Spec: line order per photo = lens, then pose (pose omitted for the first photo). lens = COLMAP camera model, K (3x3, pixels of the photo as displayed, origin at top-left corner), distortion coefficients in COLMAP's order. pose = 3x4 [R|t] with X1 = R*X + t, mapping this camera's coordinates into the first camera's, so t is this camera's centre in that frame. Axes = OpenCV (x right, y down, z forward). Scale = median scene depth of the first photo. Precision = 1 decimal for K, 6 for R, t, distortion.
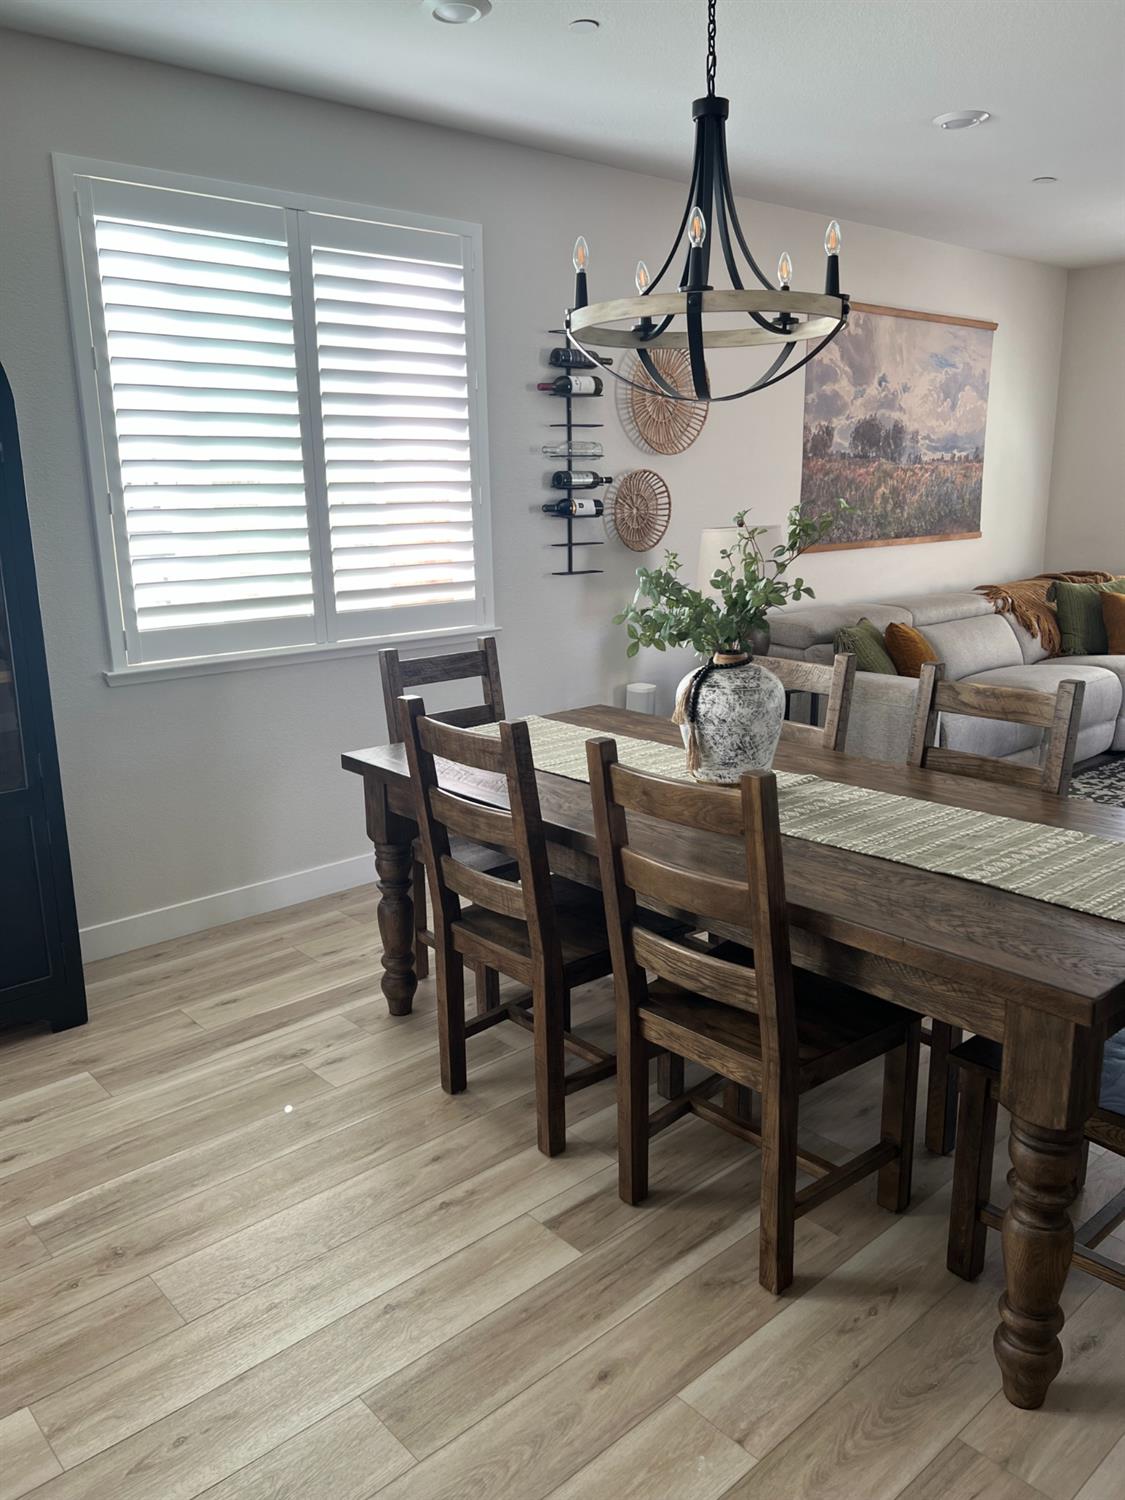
lens RADIAL K [[1135.4, 0, 554.4], [0, 1135.4, 758.0], [0, 0, 1]] dist [0.047063, -0.035098]
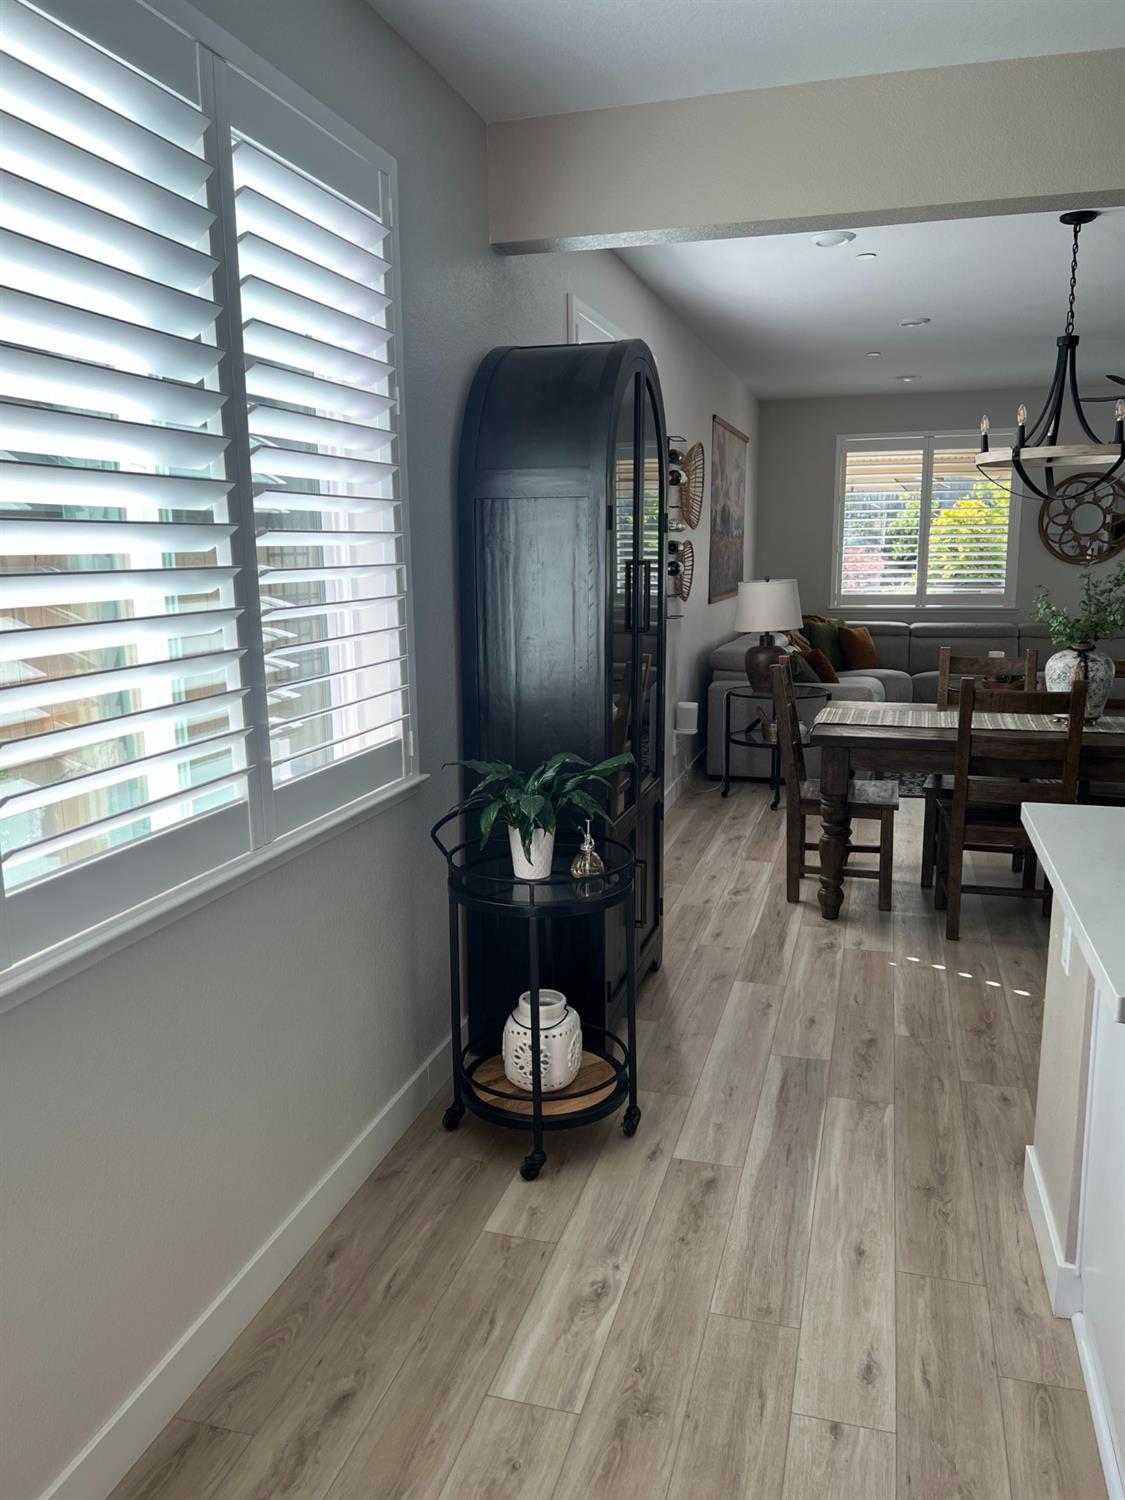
lens RADIAL K [[1135.4, 0, 554.3], [0, 1135.4, 738.2], [0, 0, 1]] dist [0.047063, -0.035098]
pose [[0.846786, -0.086256, 0.524893, -1.255615], [0.122210, 0.991917, -0.034152, 0.006558], [-0.517705, 0.093067, 0.850483, -0.067508]]
